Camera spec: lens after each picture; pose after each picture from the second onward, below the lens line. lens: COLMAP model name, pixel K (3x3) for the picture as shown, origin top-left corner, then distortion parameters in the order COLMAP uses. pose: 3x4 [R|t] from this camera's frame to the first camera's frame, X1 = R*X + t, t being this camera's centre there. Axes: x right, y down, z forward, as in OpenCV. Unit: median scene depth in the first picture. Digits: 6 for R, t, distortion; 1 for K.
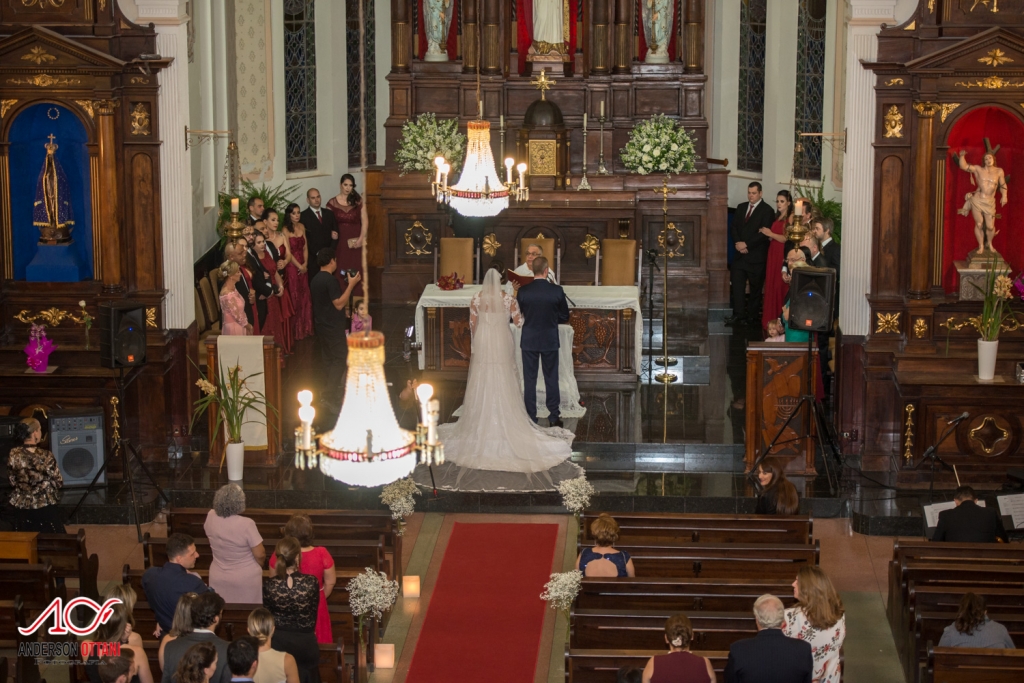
lens RADIAL K [[3001.7, 0, 512.0], [0, 3001.7, 341.5], [0, 0, 1]] dist [0.509193, 0.557236]
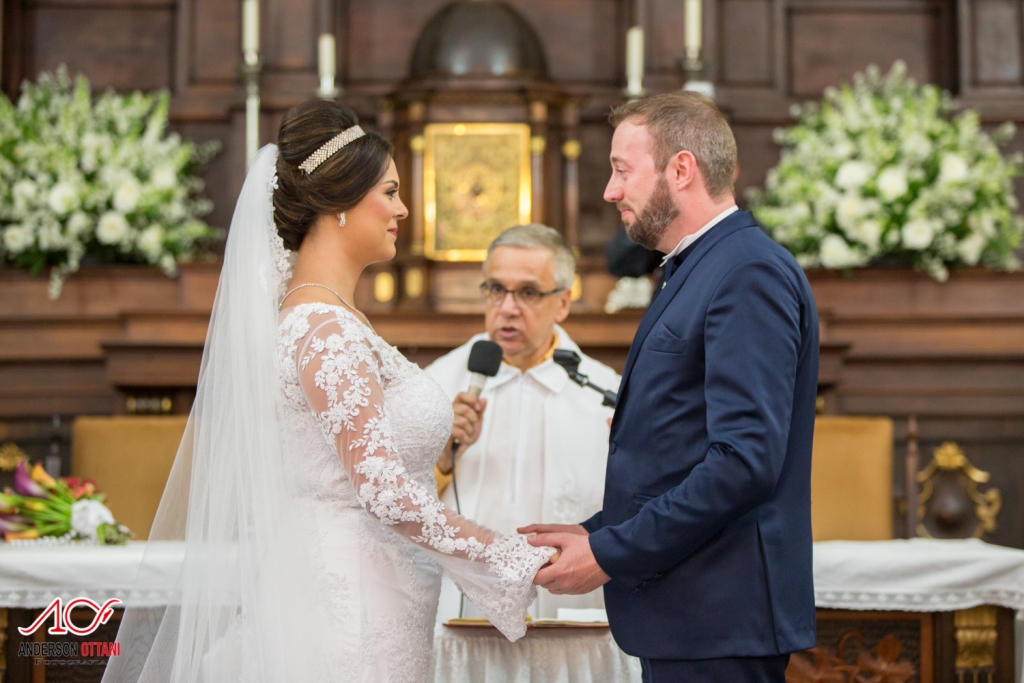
lens RADIAL K [[3022.0, 0, 512.0], [0, 3022.0, 341.5], [0, 0, 1]] dist [0.004825, 0.244569]
pose [[0.997346, 0.007010, 0.072475, -0.006302], [0.011515, 0.967645, -0.252051, 0.019949], [-0.071897, 0.252217, 0.964996, 0.738777]]
